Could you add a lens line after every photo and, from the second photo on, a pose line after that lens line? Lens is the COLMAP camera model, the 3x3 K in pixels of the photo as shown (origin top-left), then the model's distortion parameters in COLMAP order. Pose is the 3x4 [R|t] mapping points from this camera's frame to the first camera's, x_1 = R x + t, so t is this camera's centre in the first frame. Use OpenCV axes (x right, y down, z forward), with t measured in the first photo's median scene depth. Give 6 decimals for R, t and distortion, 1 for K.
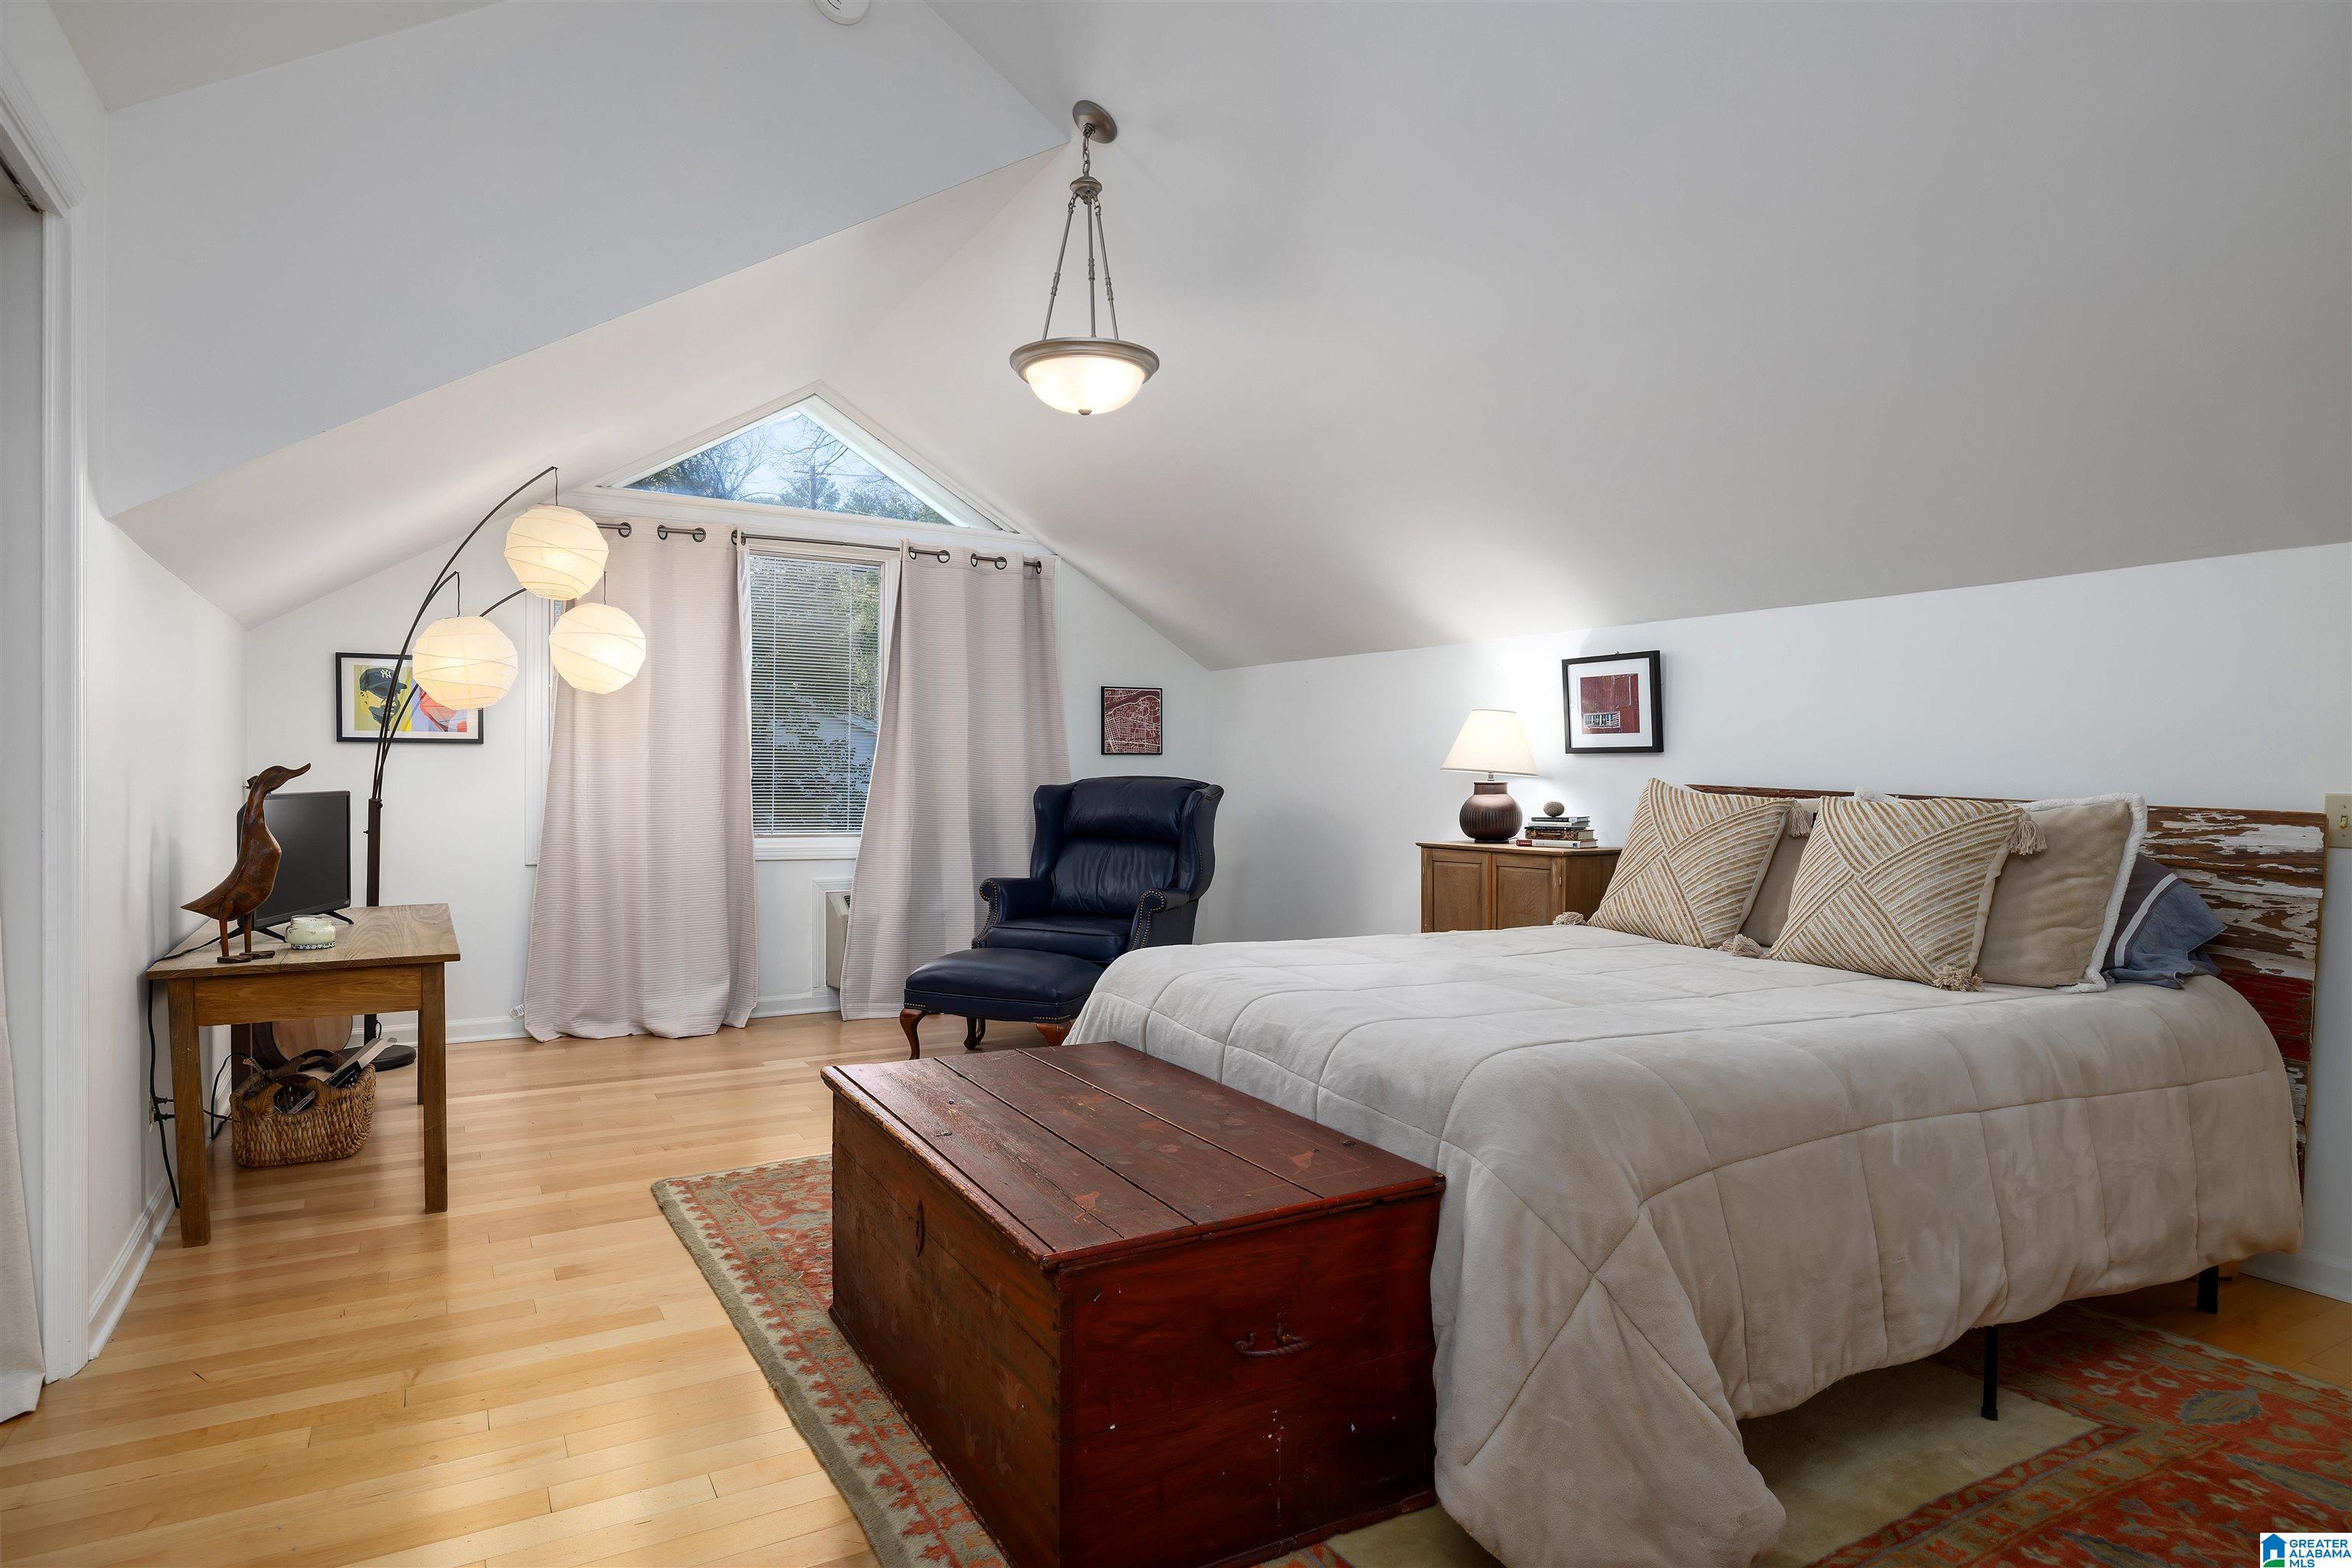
lens RADIAL K [[1311.6, 0, 1176.0], [0, 1311.6, 784.0], [0, 0, 1]] dist [0.001131, 0.000278]
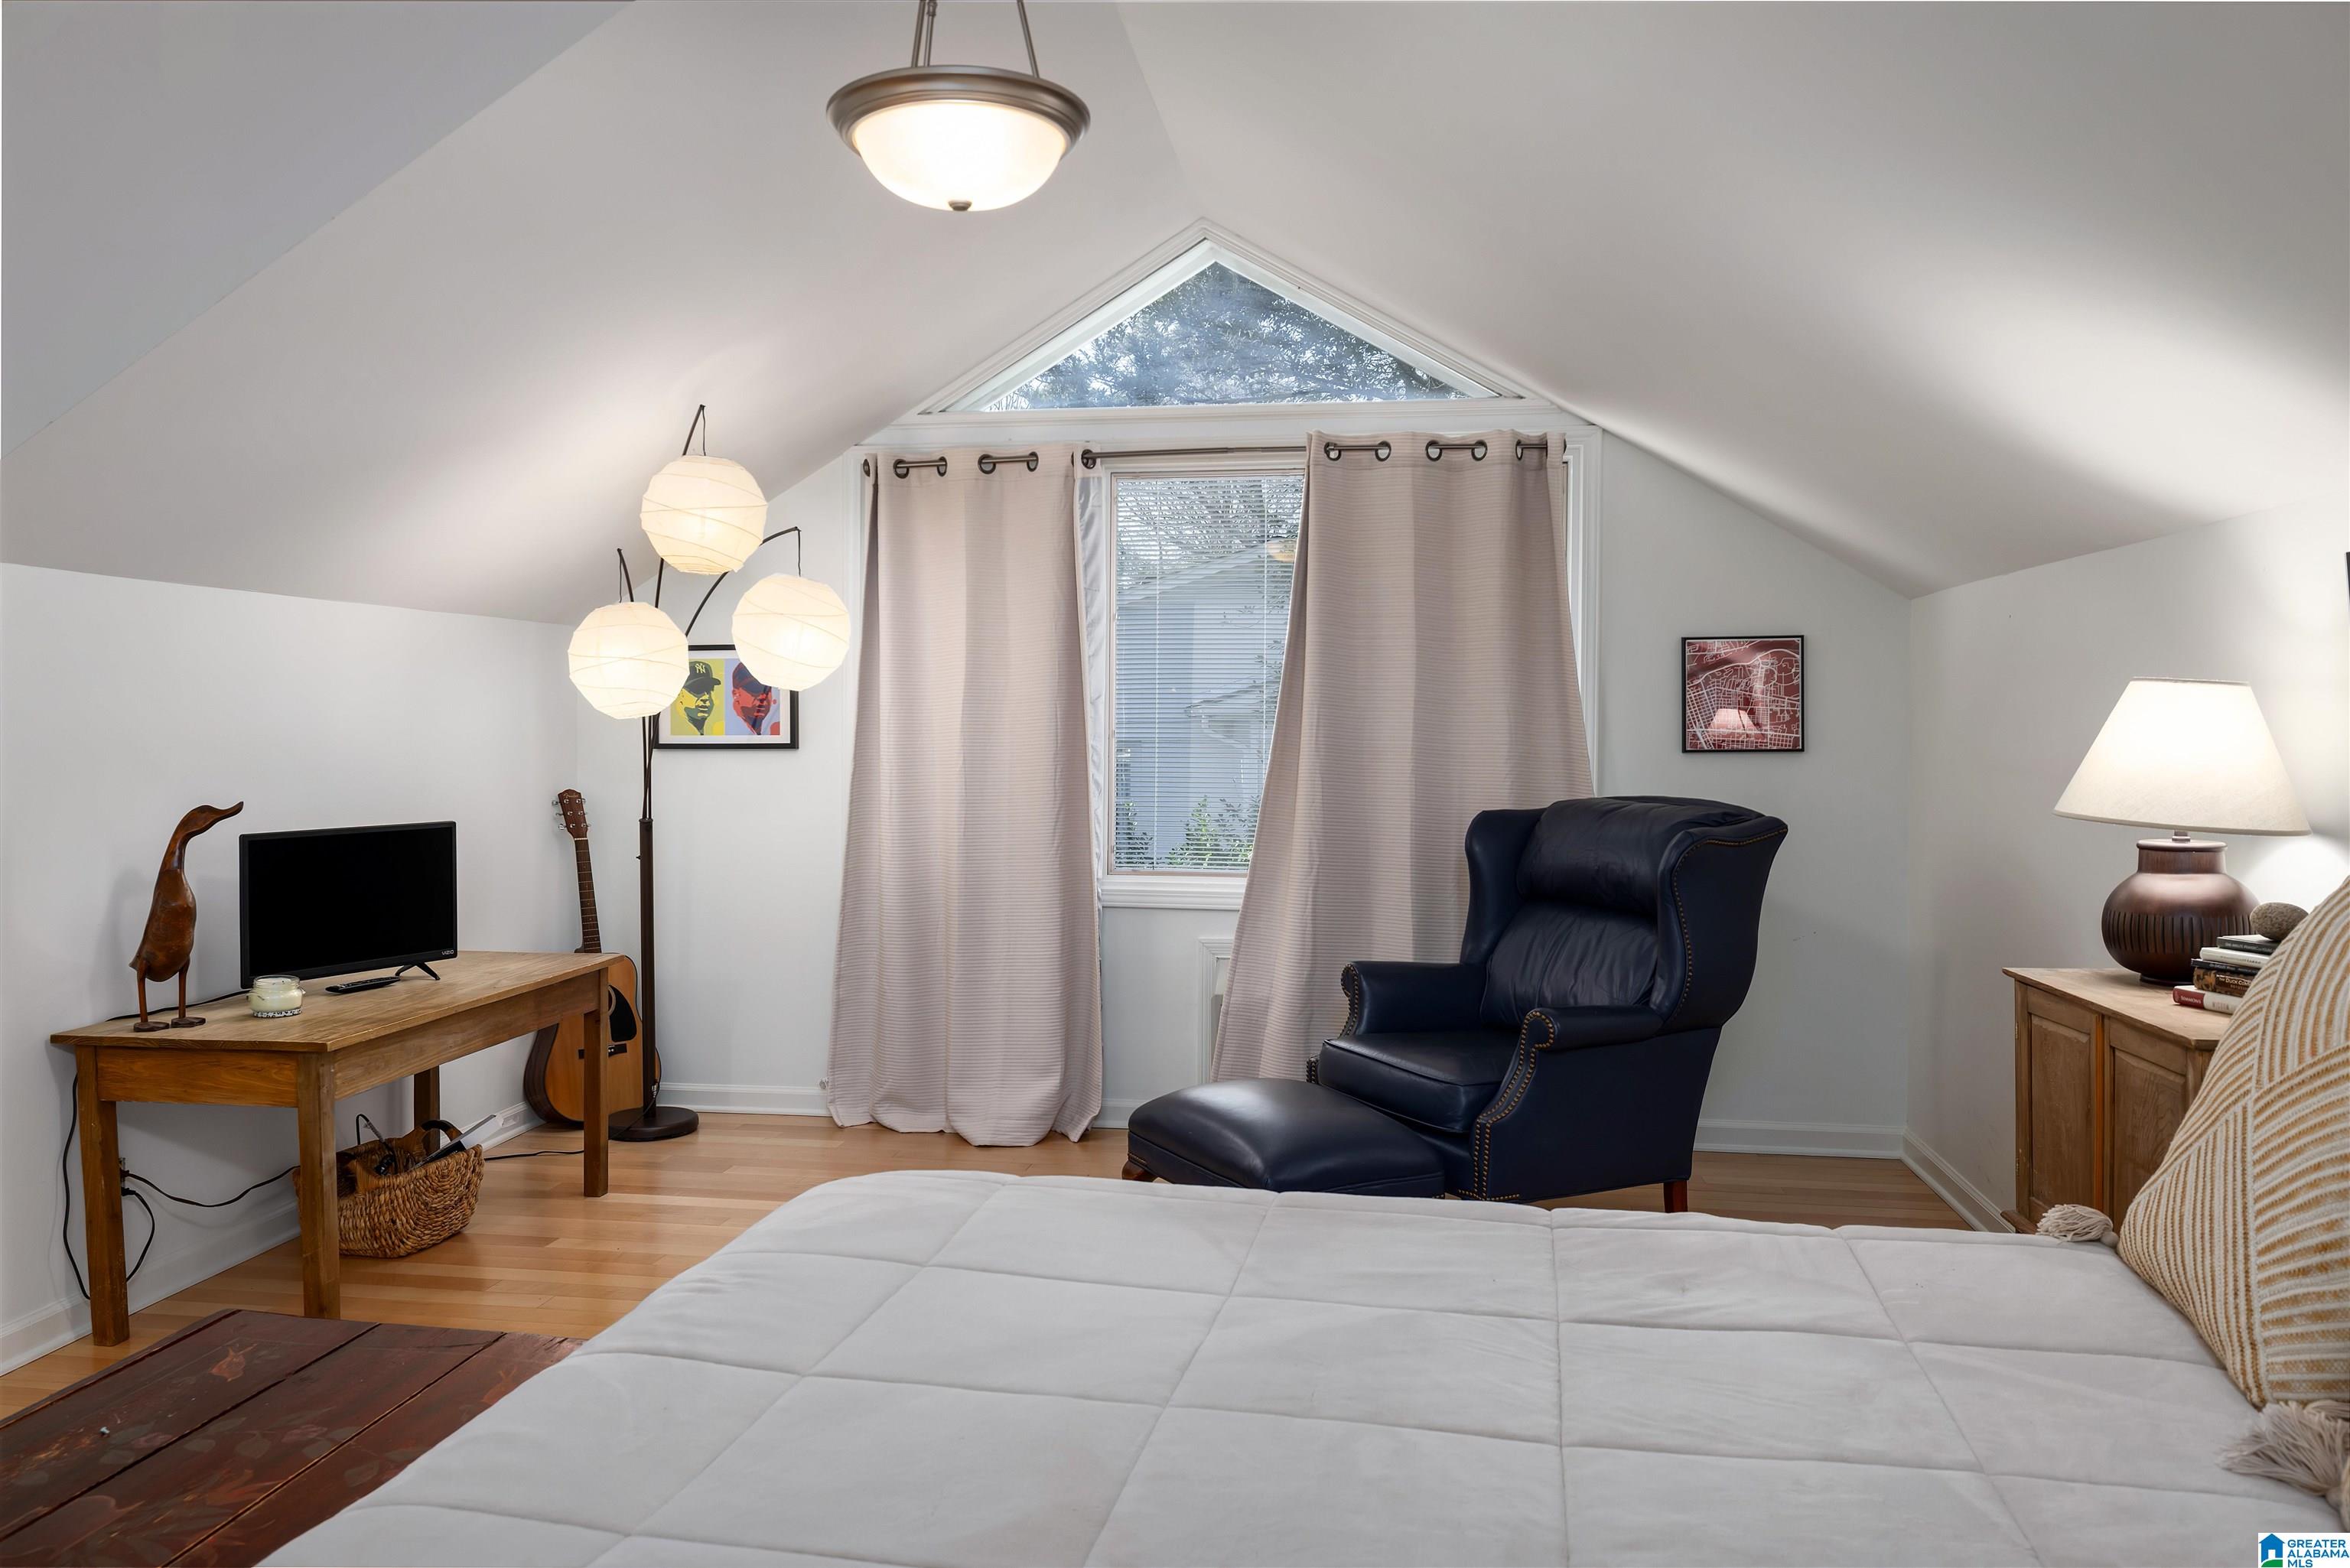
lens RADIAL K [[1708.6, 0, 1172.1], [0, 1708.6, 746.1], [0, 0, 1]] dist [-0.001233, -0.000911]
pose [[0.772696, -0.000110, -0.634776, 0.307170], [0.000370, 1.000000, 0.000277, -0.031151], [0.634776, -0.000449, 0.772696, 0.313231]]
